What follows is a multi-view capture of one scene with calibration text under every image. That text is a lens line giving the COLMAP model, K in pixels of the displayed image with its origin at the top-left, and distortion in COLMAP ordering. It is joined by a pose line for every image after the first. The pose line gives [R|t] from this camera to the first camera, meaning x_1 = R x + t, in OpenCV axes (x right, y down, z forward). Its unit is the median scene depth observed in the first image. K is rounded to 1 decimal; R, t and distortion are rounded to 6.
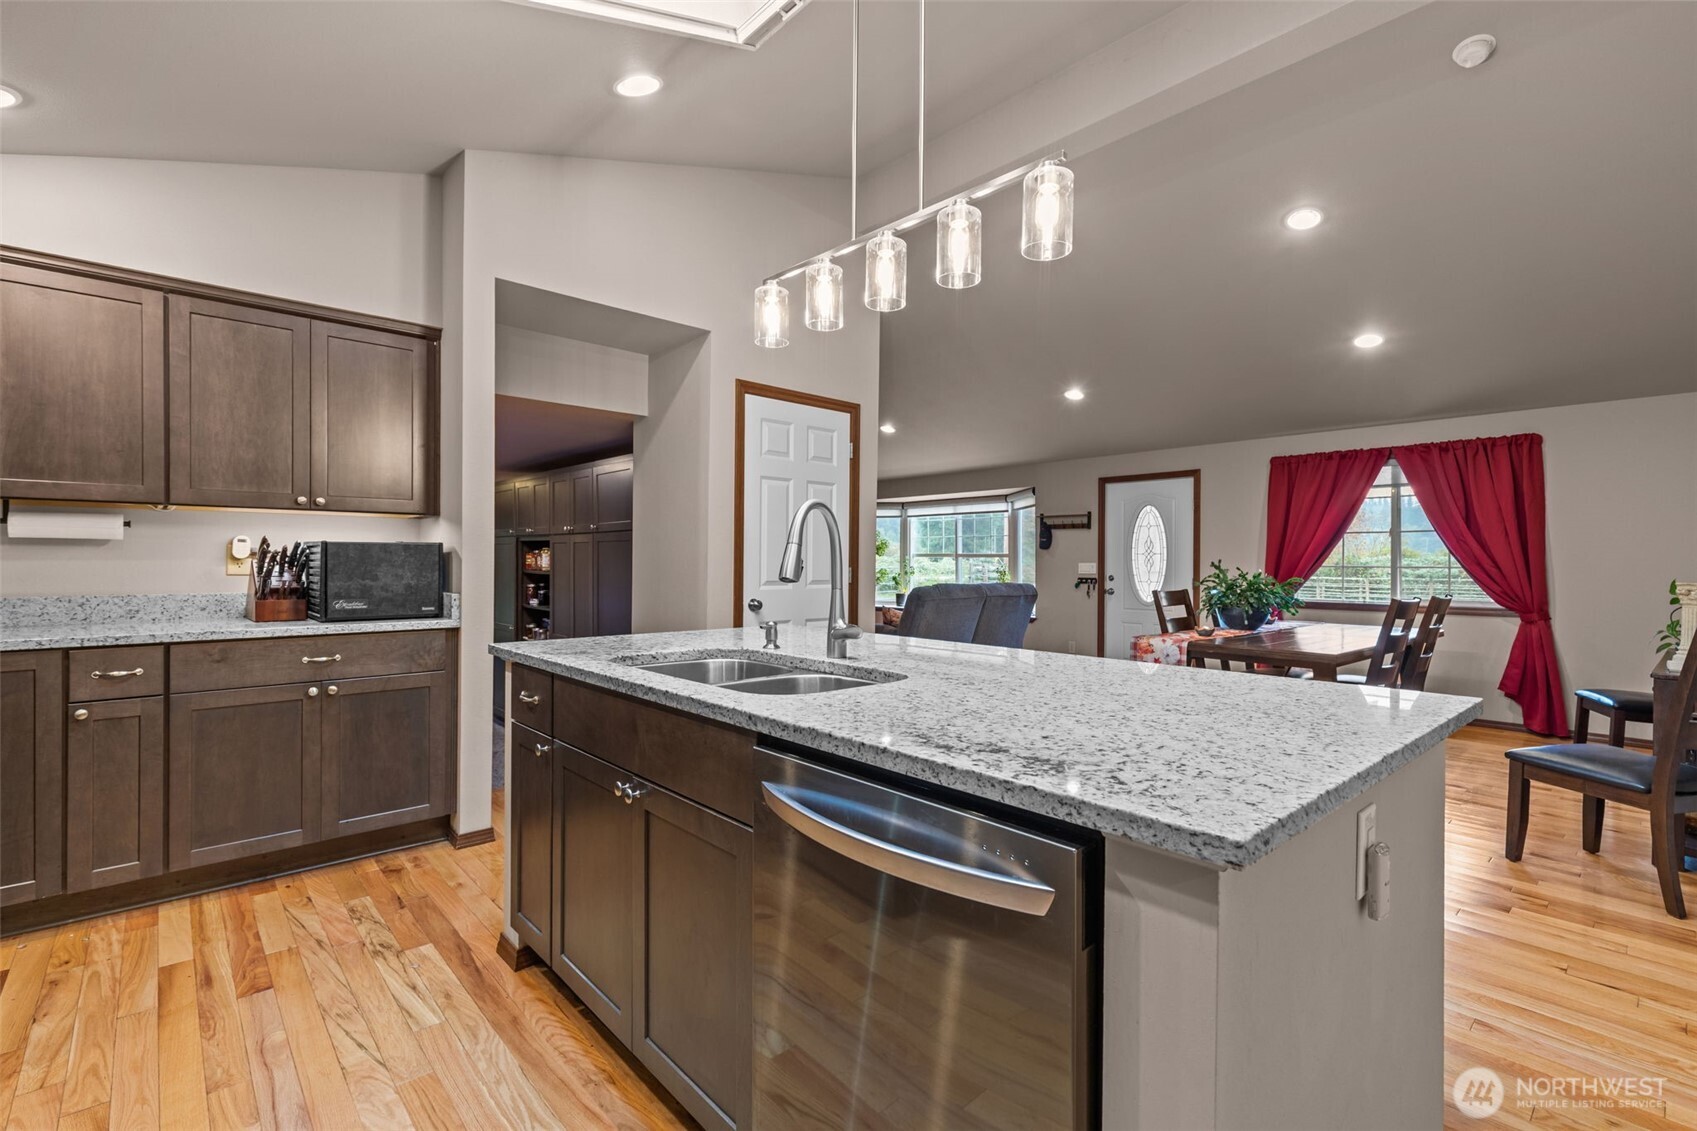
lens RADIAL K [[766.3, 0, 854.4], [0, 766.3, 559.0], [0, 0, 1]] dist [0.006333, -0.000347]
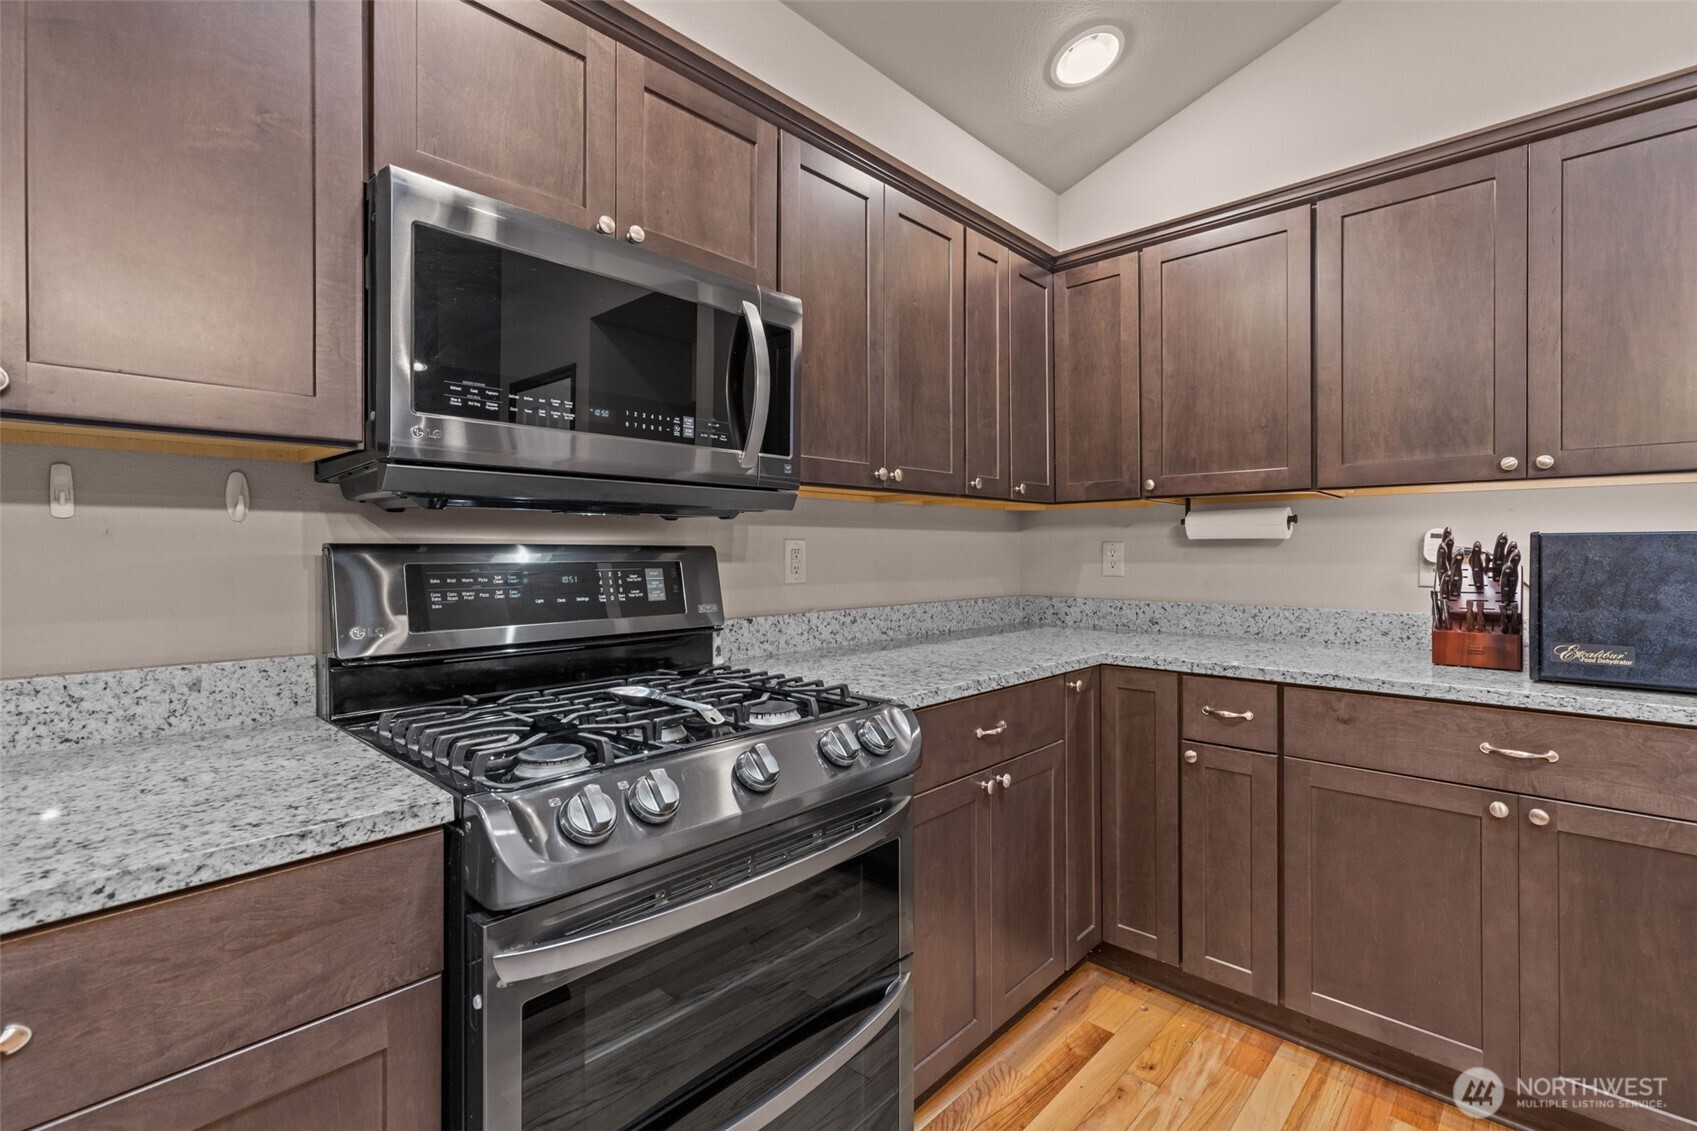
lens RADIAL K [[766.3, 0, 856.9], [0, 766.3, 552.8], [0, 0, 1]] dist [0.006333, -0.000347]
pose [[0.077571, -0.003824, -0.996980, -0.174455], [0.001330, 0.999992, -0.003732, -0.007497], [0.996986, -0.001037, 0.077575, 0.452941]]
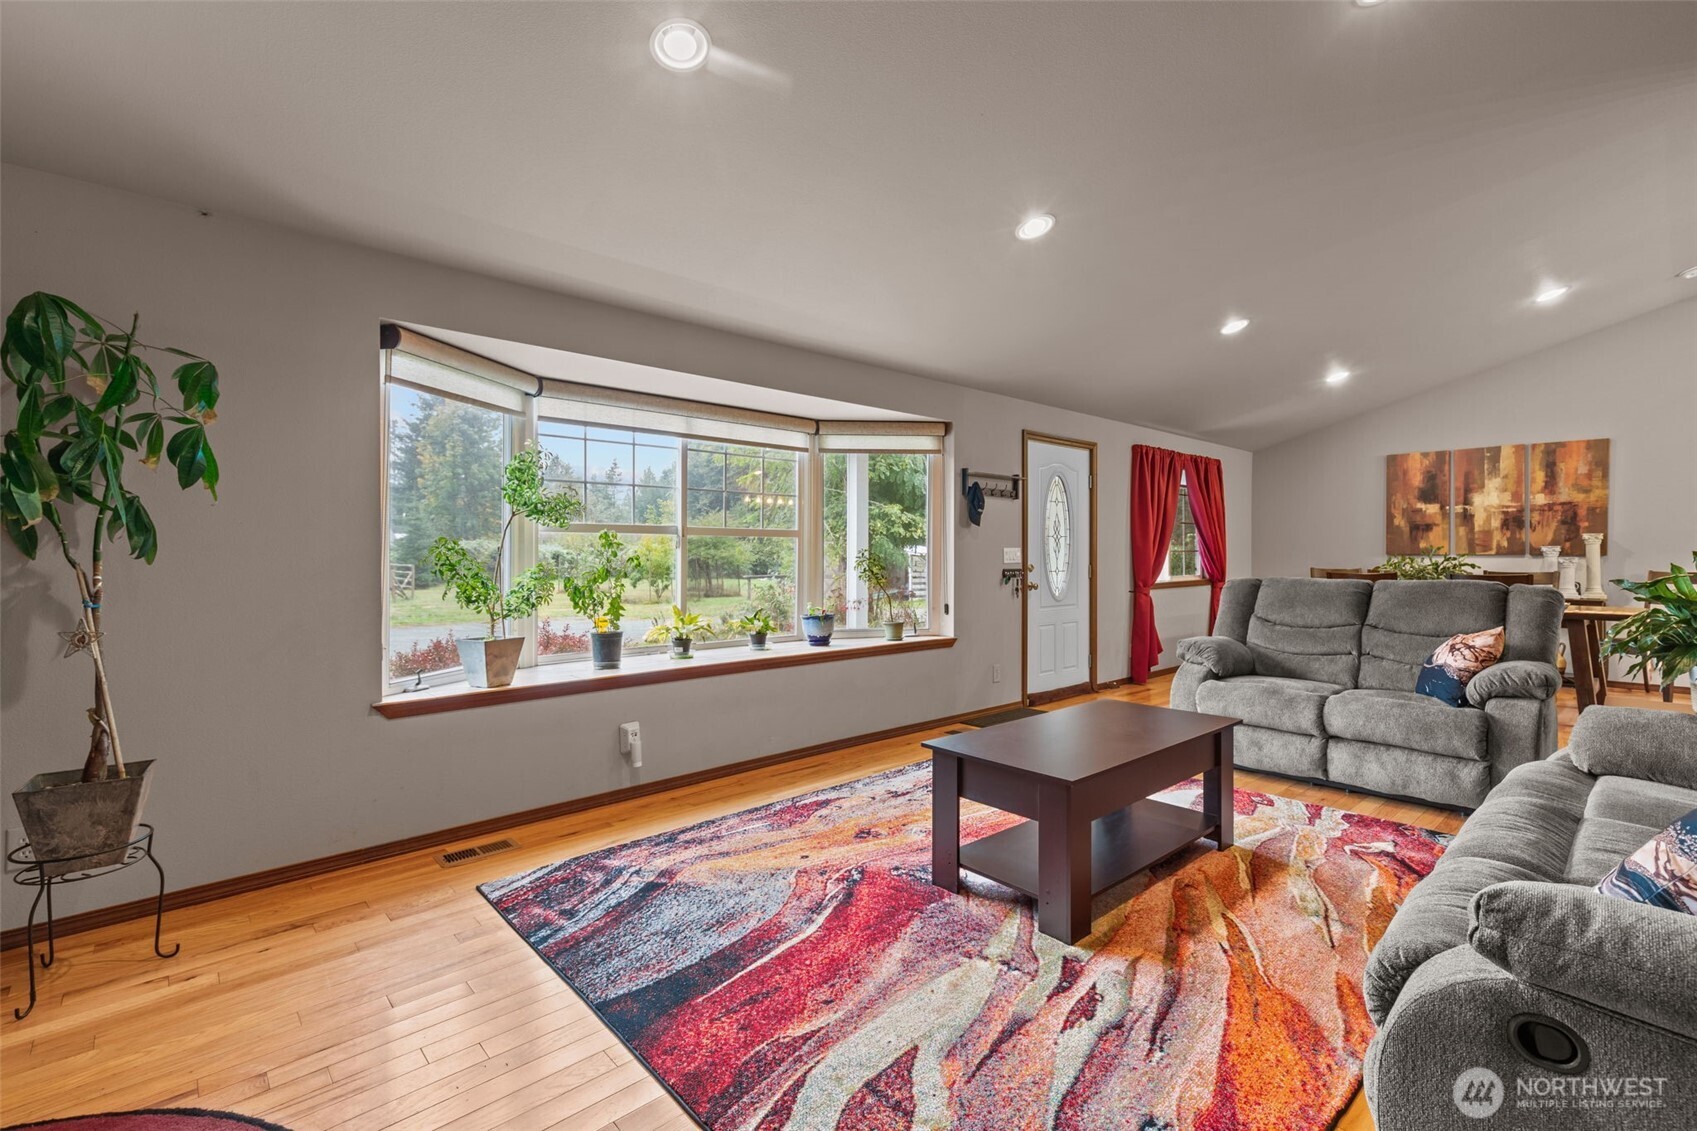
lens RADIAL K [[766.3, 0, 856.3], [0, 766.3, 561.9], [0, 0, 1]] dist [0.006333, -0.000347]
pose [[-0.013531, -0.018086, 0.999745, -1.032749], [-0.006231, 0.999819, 0.018003, 0.016141], [-0.999889, -0.005985, -0.013641, 3.034339]]
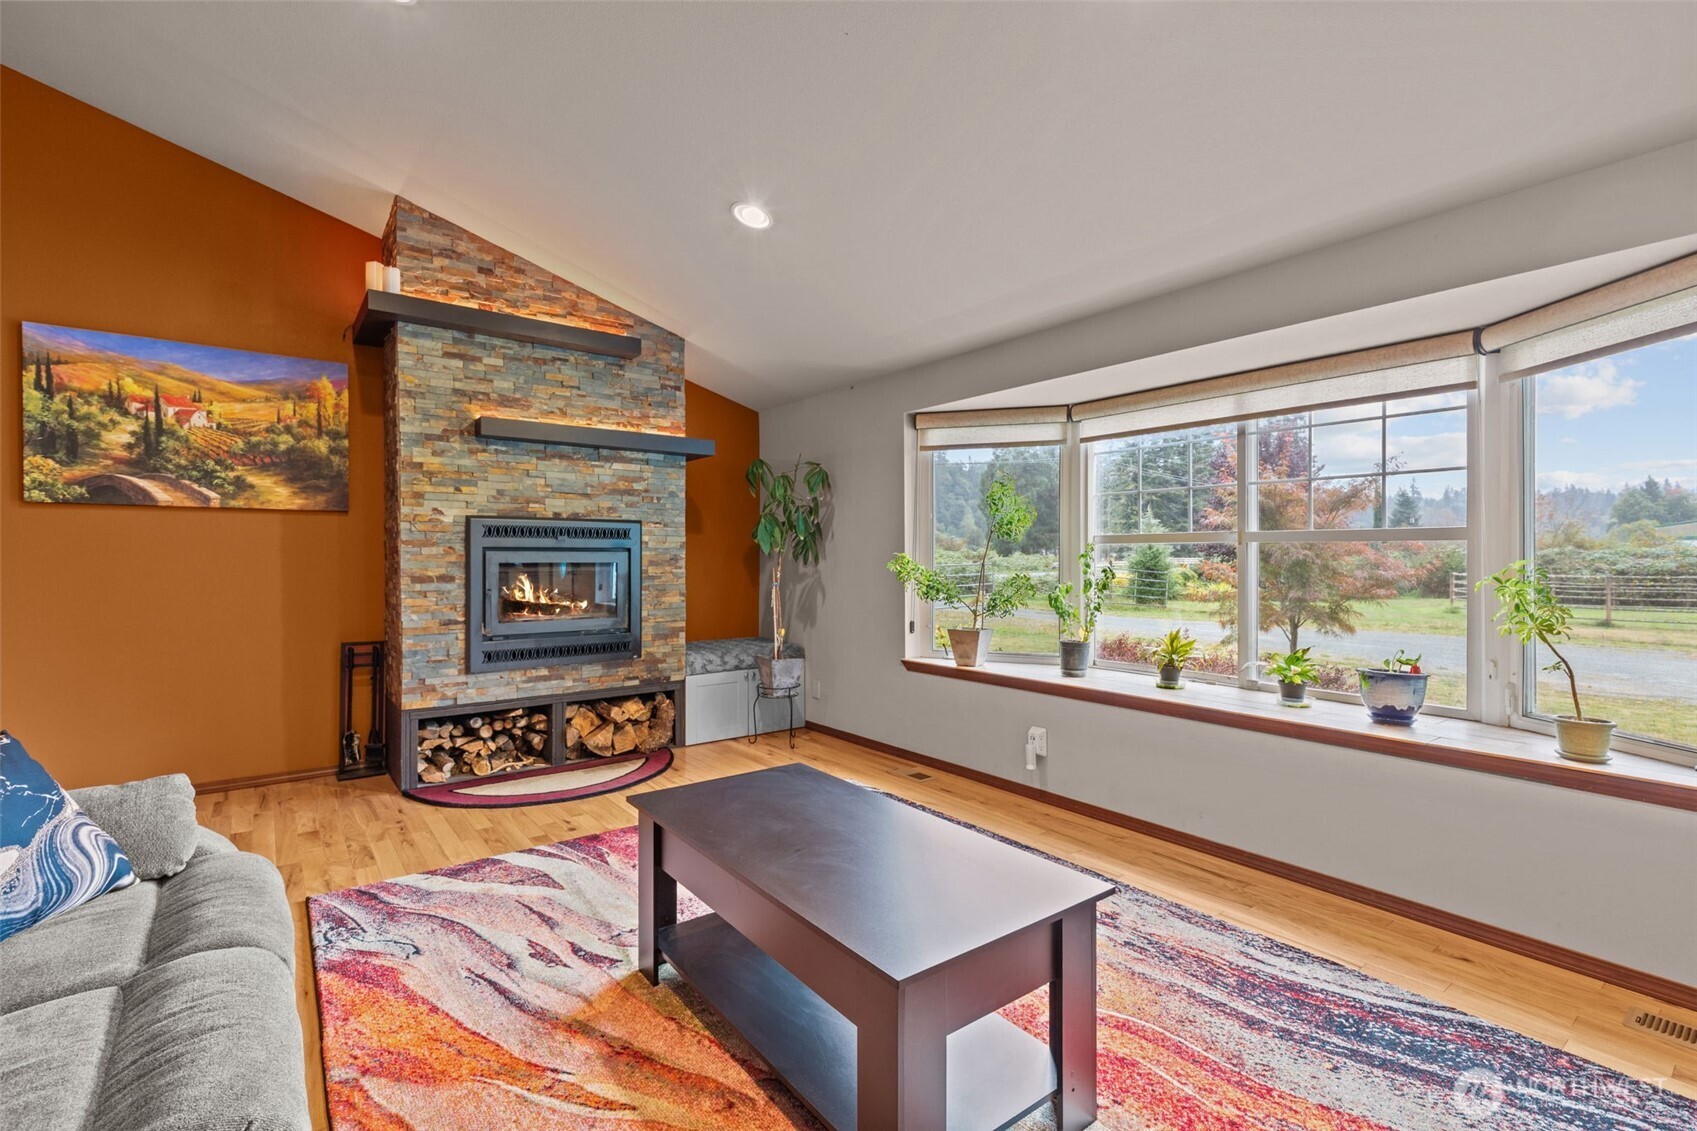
lens RADIAL K [[766.3, 0, 857.9], [0, 766.3, 557.4], [0, 0, 1]] dist [0.006333, -0.000347]
pose [[0.997099, -0.004559, -0.075981, -0.052843], [0.004898, 0.999979, 0.004273, 0.007778], [0.075960, -0.004633, 0.997100, 2.123203]]
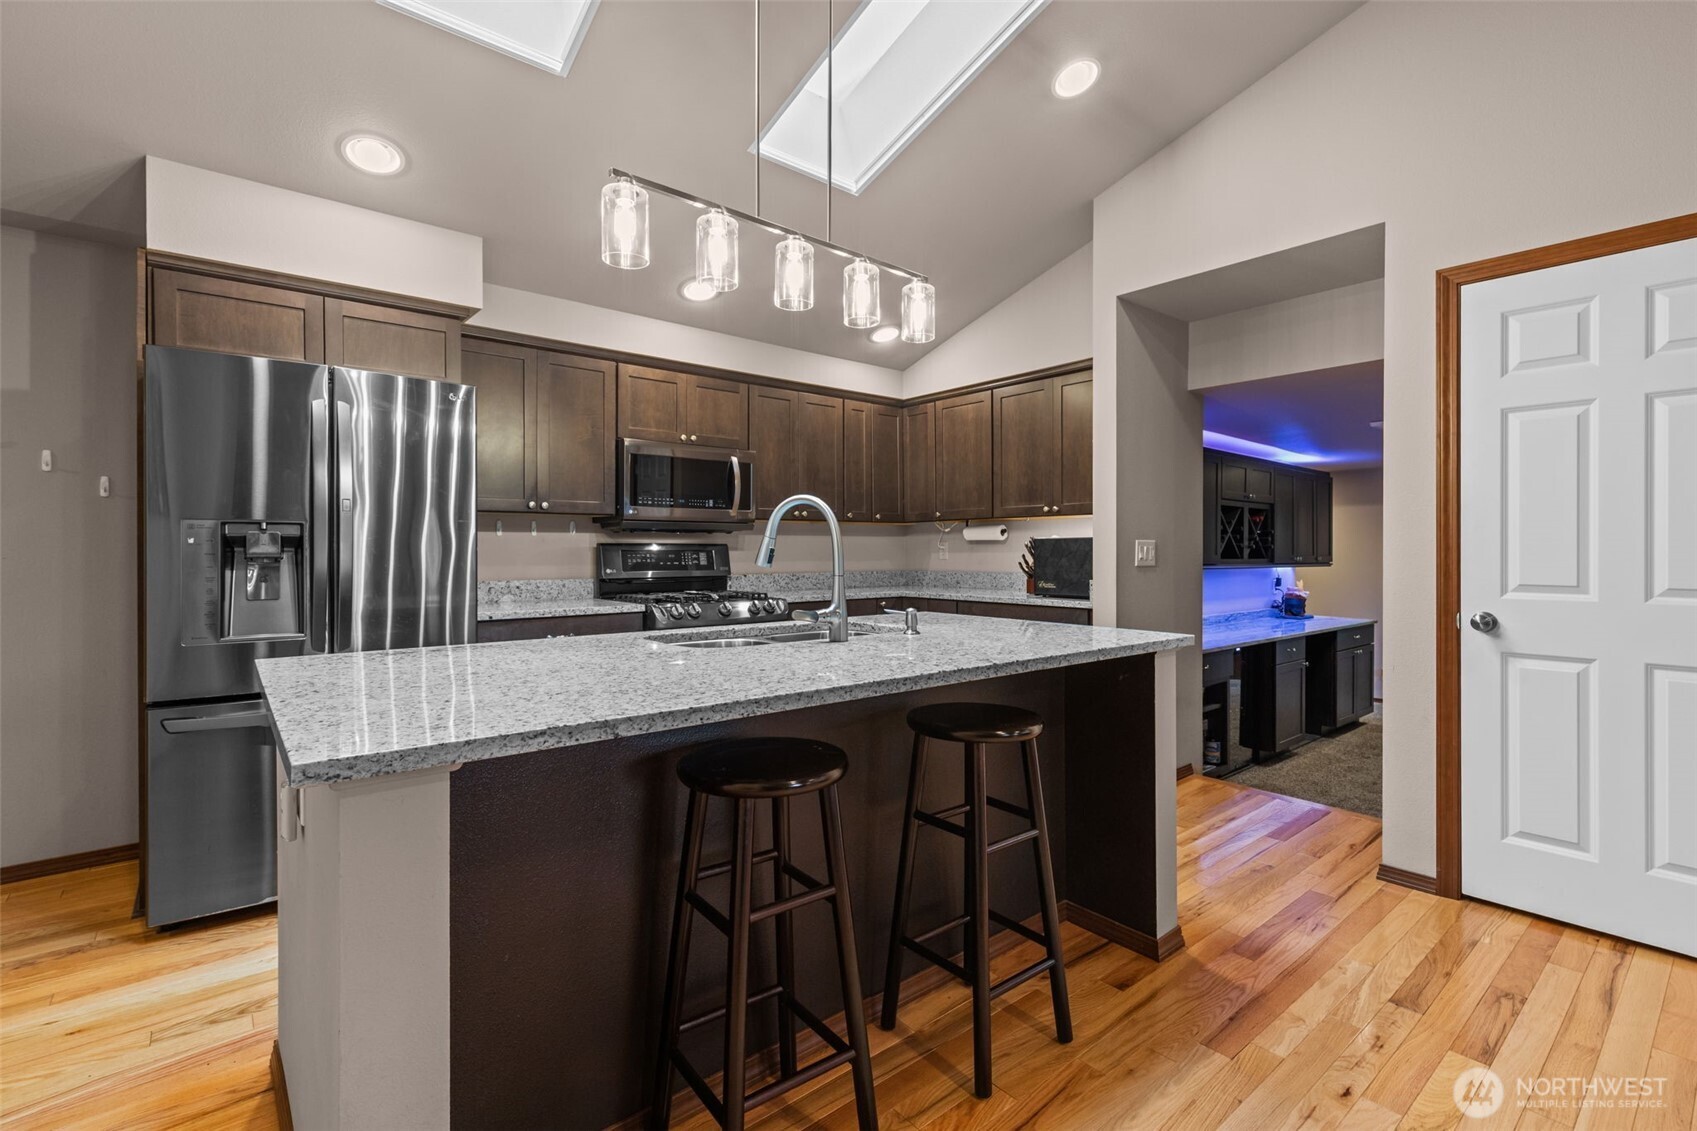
lens RADIAL K [[766.3, 0, 856.2], [0, 766.3, 555.4], [0, 0, 1]] dist [0.006333, -0.000347]
pose [[-0.037954, 0.000390, -0.999279, 0.671953], [0.001149, 0.999999, 0.000347, 0.006501], [0.999279, -0.001135, -0.037954, 0.687630]]
